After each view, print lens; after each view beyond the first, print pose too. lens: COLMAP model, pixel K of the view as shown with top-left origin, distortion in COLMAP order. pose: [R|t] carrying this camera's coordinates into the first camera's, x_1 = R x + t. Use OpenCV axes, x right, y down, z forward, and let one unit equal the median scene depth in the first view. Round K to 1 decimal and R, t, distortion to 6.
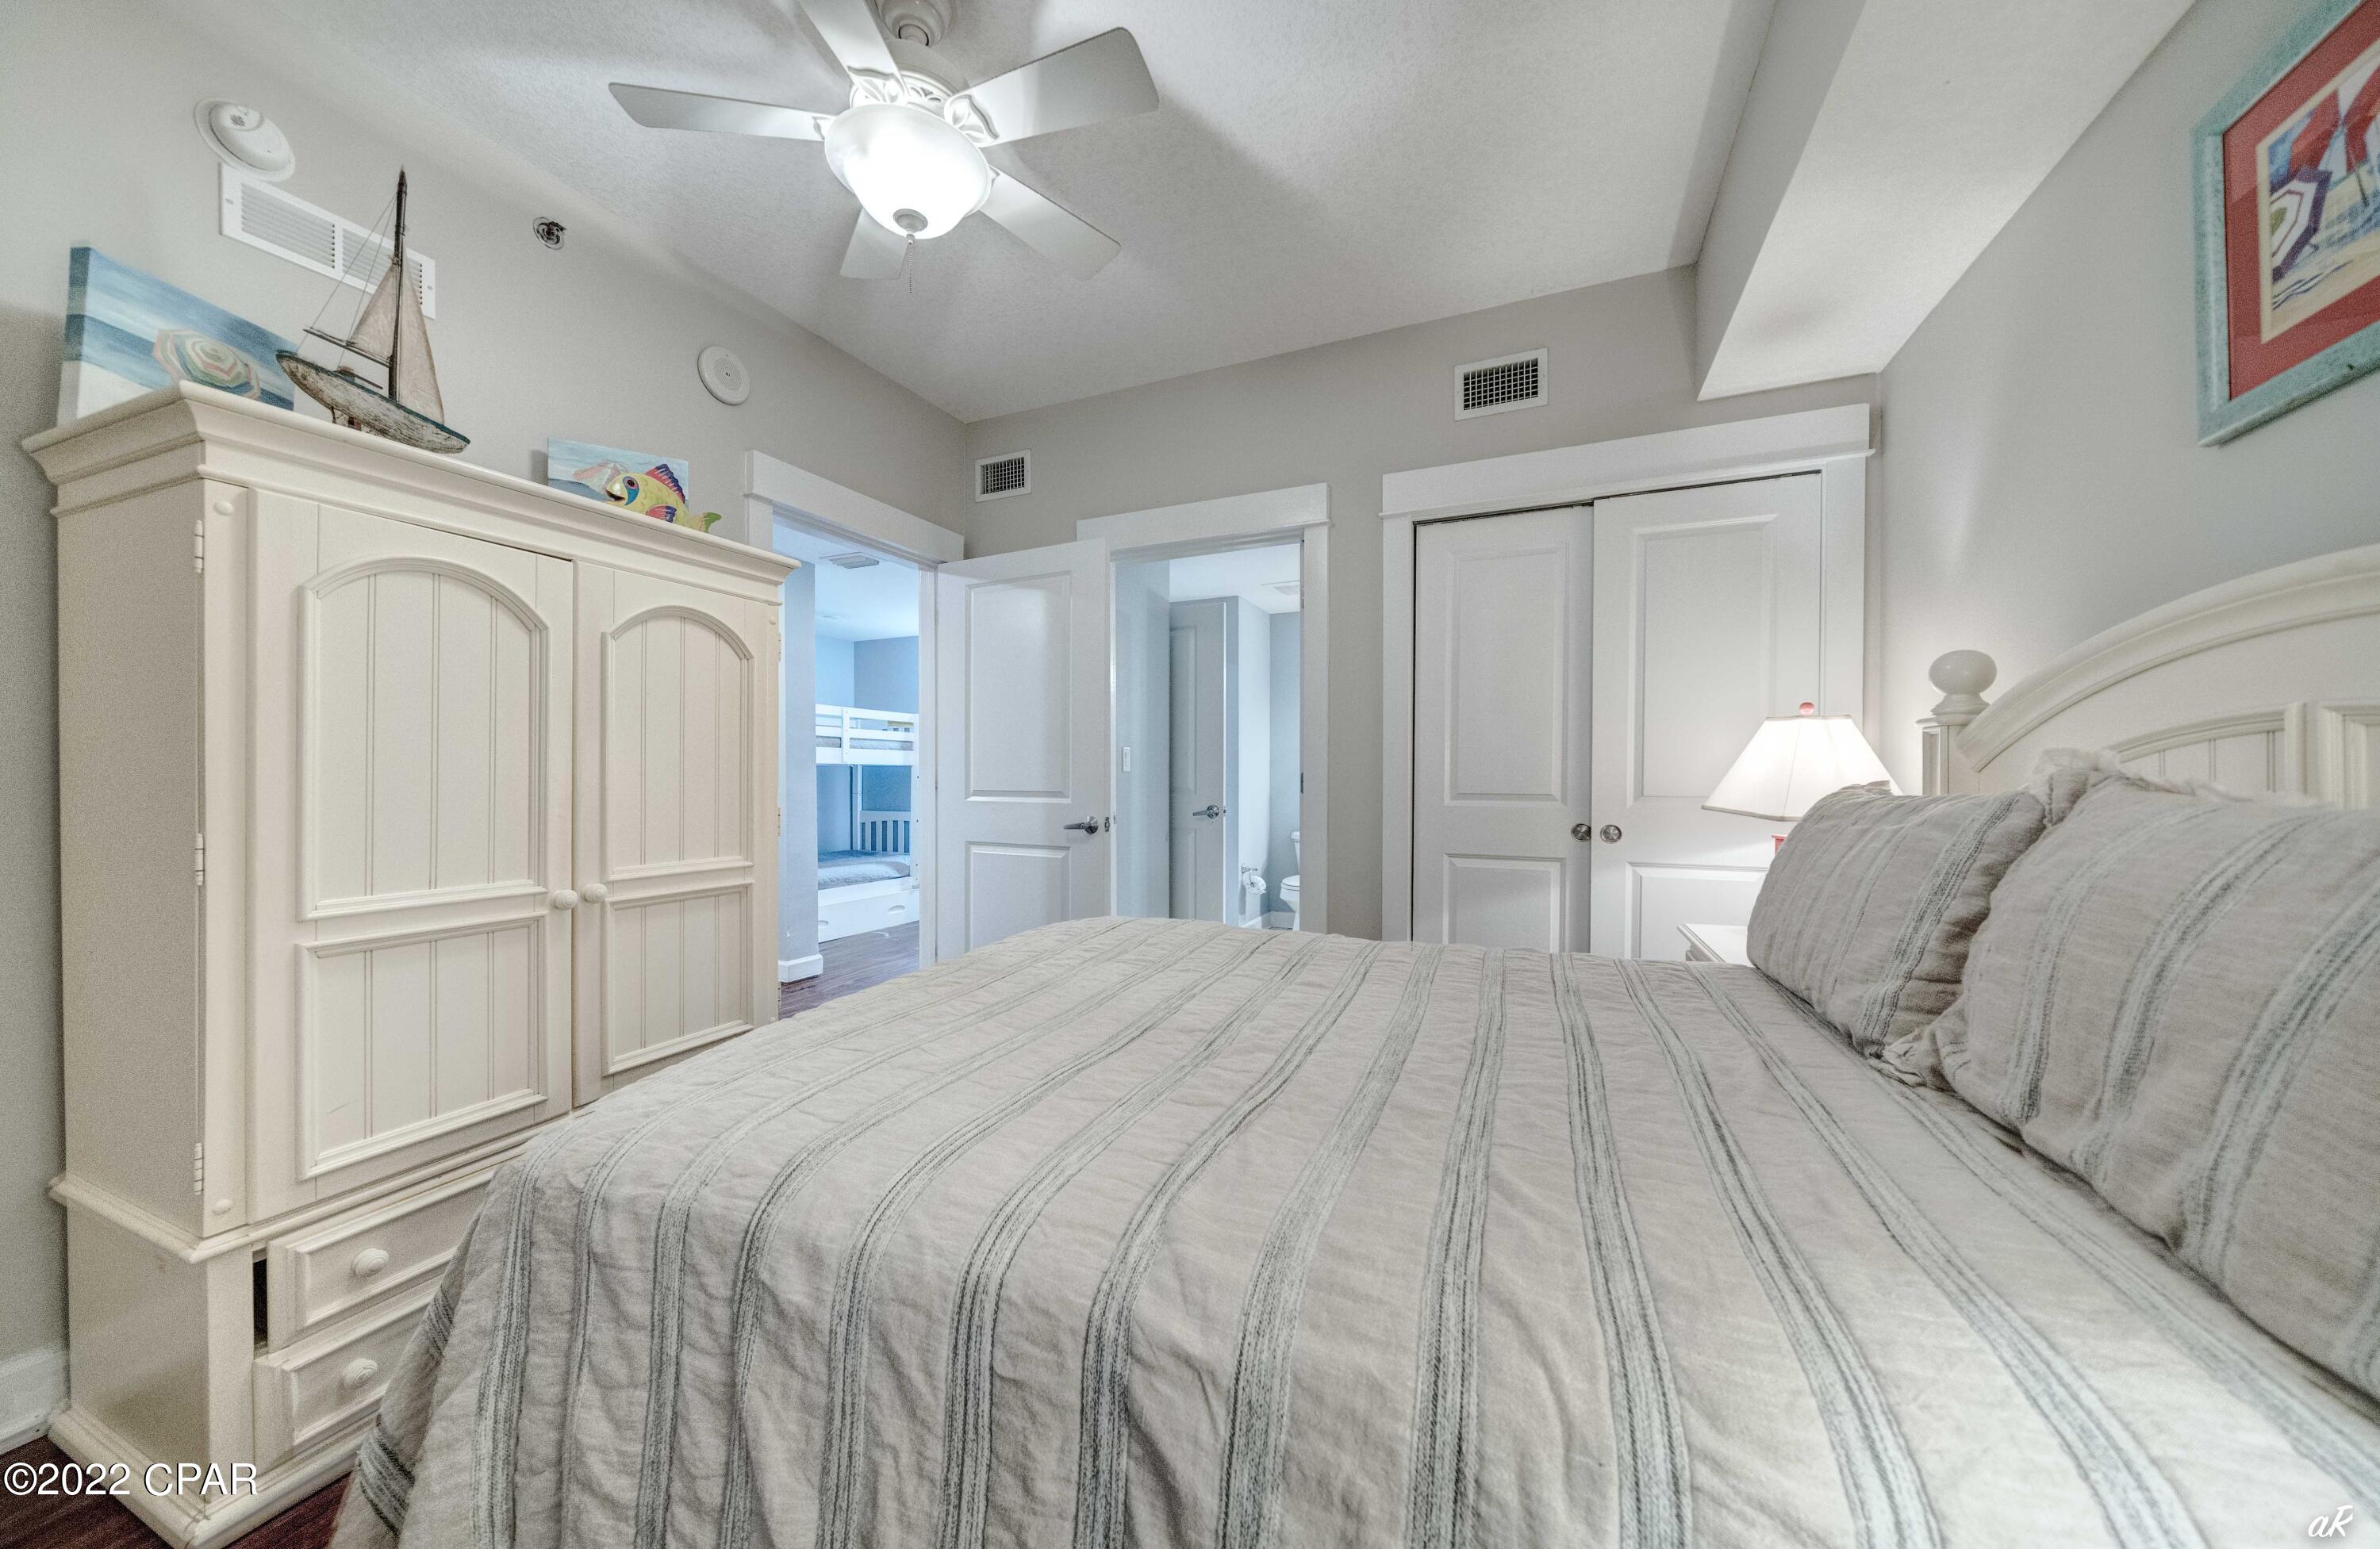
lens RADIAL K [[794.4, 0, 1190.0], [0, 794.4, 774.5], [0, 0, 1]] dist [0.000058, 0.000000]
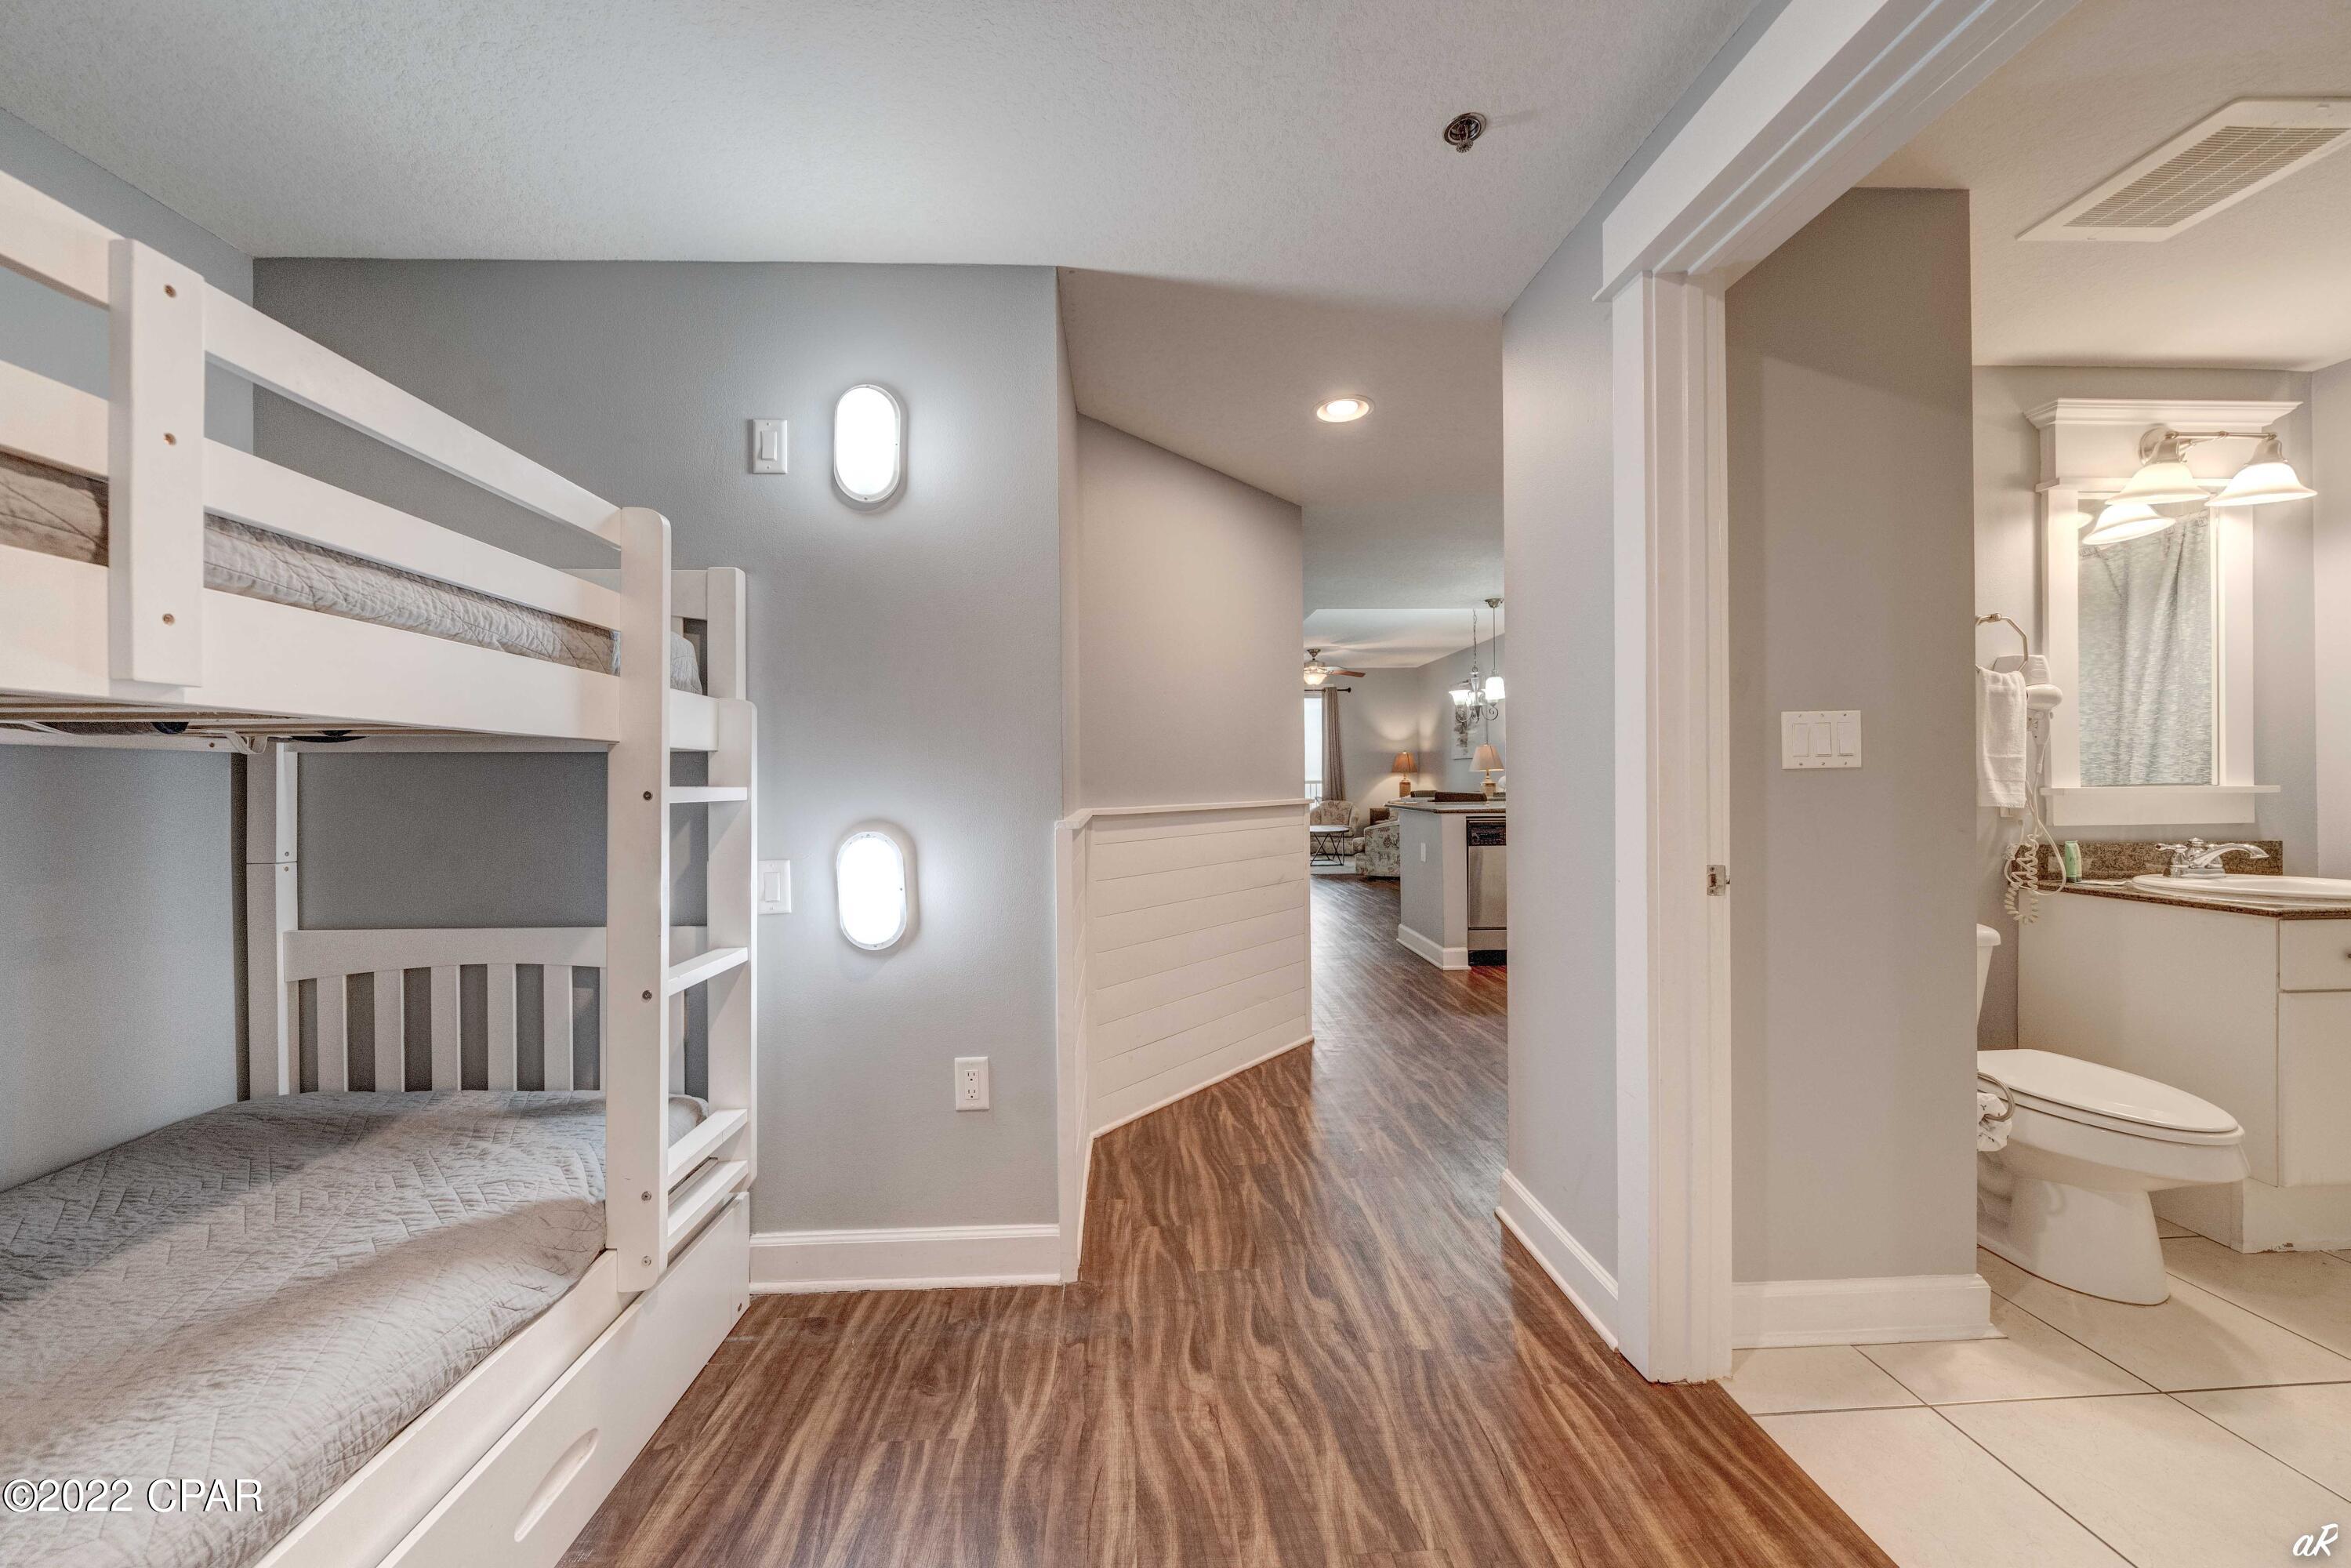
lens RADIAL K [[818.8, 0, 1167.8], [0, 818.8, 780.3], [0, 0, 1]] dist [-0.002620, -0.000145]
pose [[0.898419, -0.016192, 0.438841, -0.310403], [0.016774, 0.999856, 0.002550, 0.001908], [-0.438819, 0.005071, 0.898561, 0.723344]]
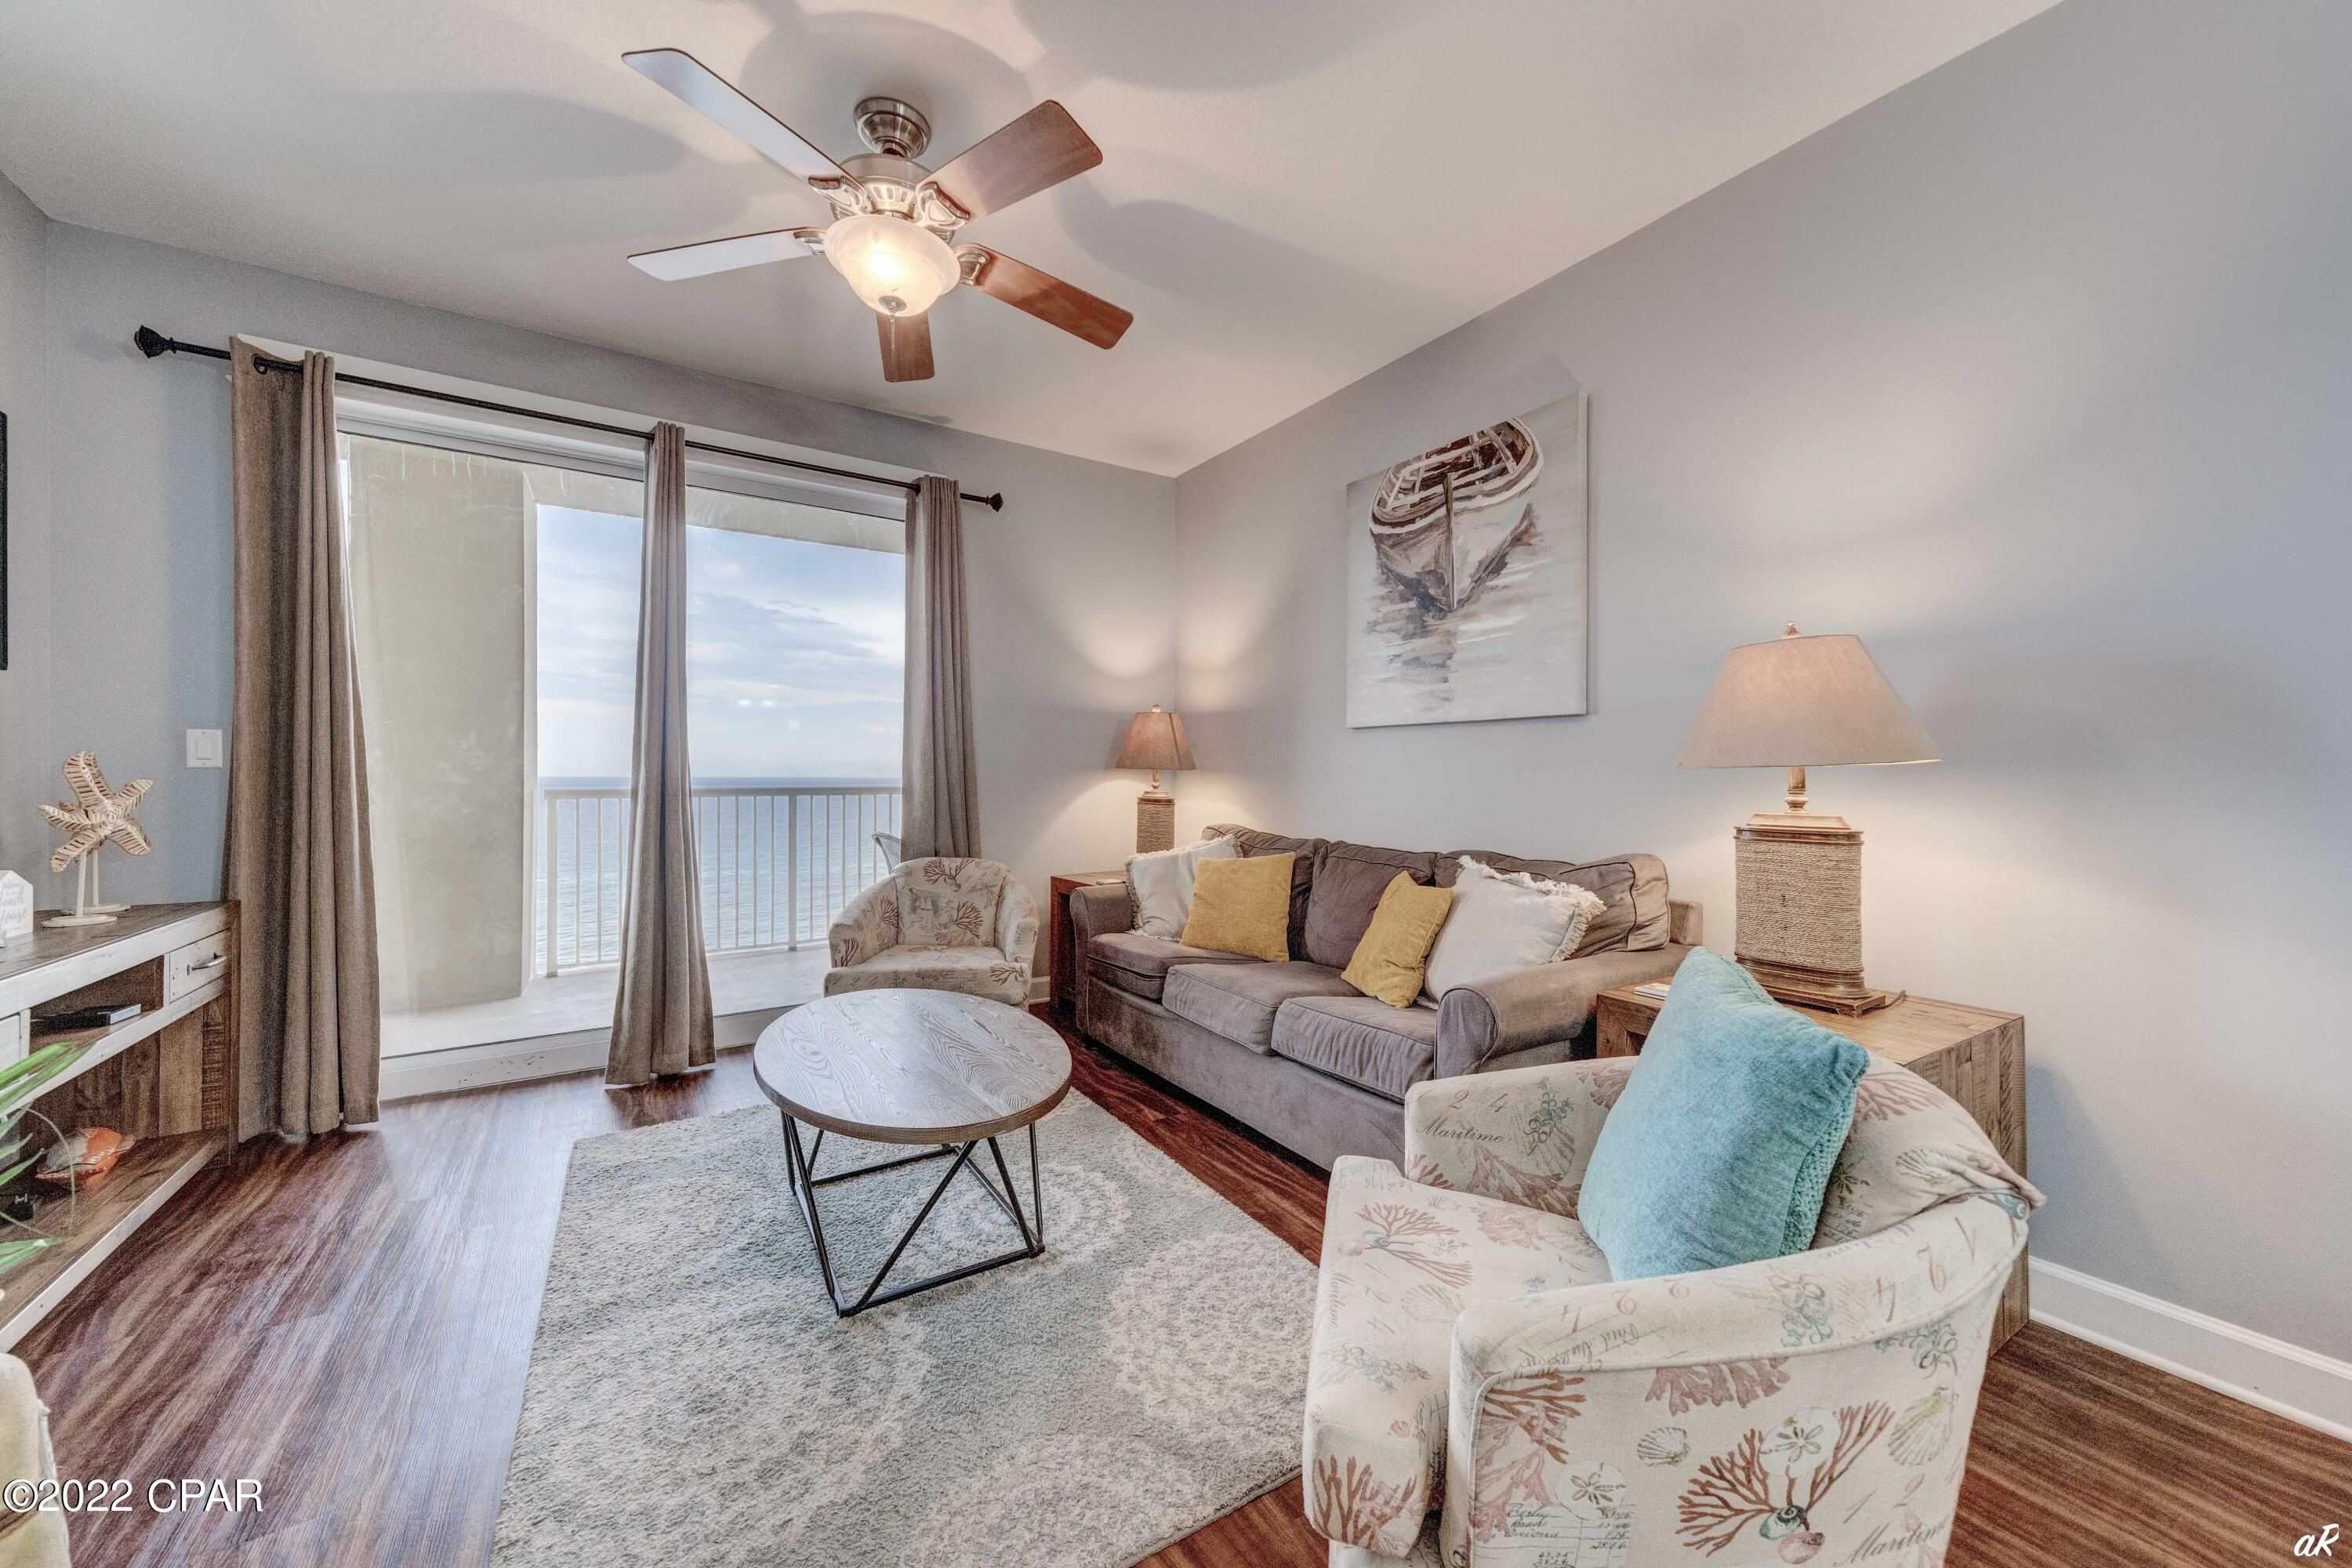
lens RADIAL K [[830.4, 0, 1166.3], [0, 830.4, 777.3], [0, 0, 1]] dist [0.016967, -0.000011]
pose [[0.550403, -0.000443, 0.834899, 0.479347], [-0.002466, 0.999995, 0.002156, 0.002844], [-0.834895, -0.003245, 0.550399, 1.824815]]
